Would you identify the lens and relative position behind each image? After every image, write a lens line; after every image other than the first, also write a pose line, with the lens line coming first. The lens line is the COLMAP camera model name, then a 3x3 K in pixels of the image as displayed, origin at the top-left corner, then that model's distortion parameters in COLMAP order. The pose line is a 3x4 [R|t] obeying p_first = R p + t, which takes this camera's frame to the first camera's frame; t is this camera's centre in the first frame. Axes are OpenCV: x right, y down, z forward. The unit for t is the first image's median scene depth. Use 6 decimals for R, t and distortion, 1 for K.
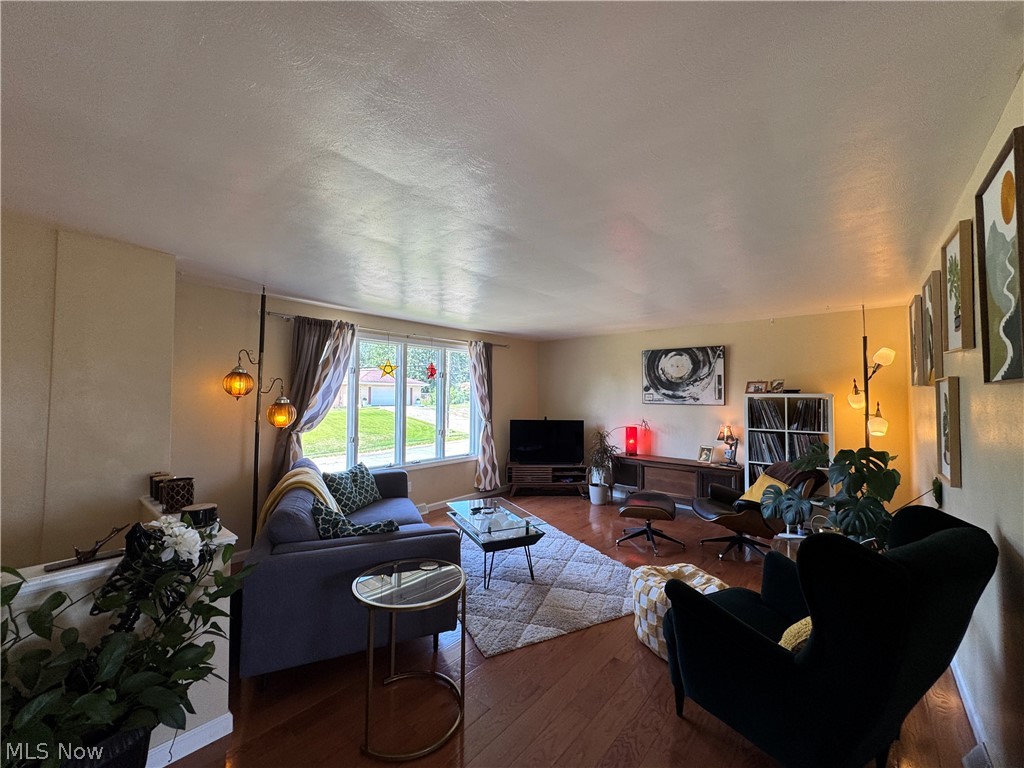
lens RADIAL K [[411.3, 0, 508.3], [0, 411.3, 383.8], [0, 0, 1]] dist [-0.000473, -0.000041]
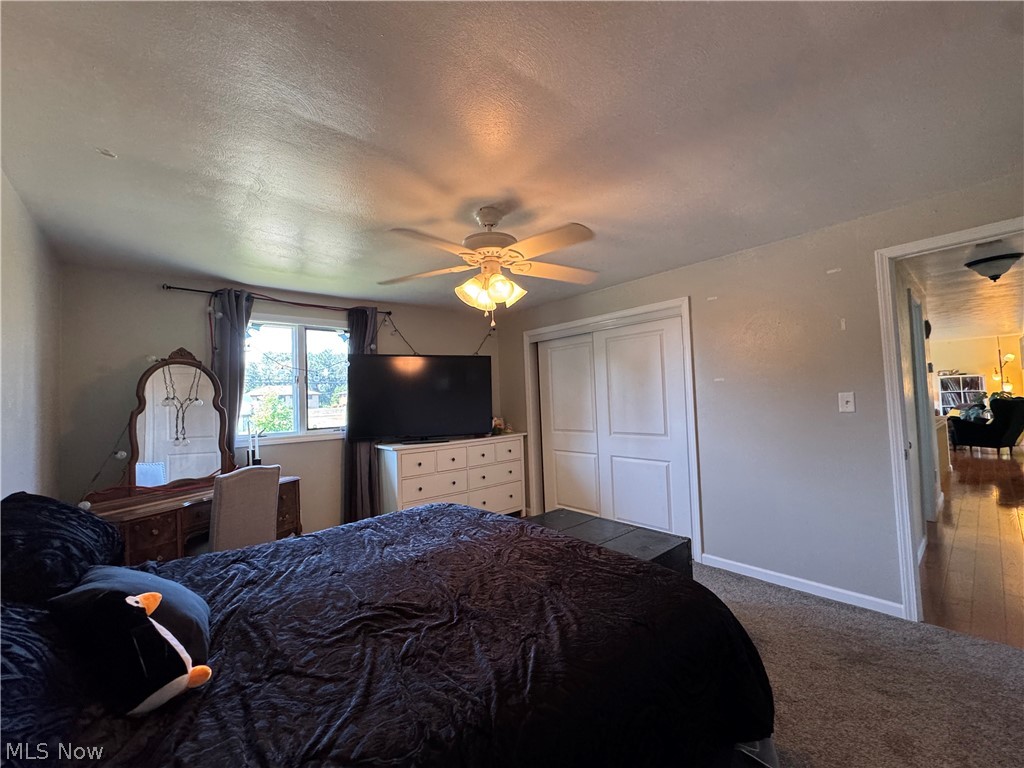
lens RADIAL K [[411.3, 0, 513.8], [0, 411.3, 383.4], [0, 0, 1]] dist [-0.000473, -0.000041]
pose [[0.987522, -0.043653, -0.151311, -1.445983], [0.042285, 0.999030, -0.012251, -0.007536], [0.151699, 0.005700, 0.988410, -1.650452]]
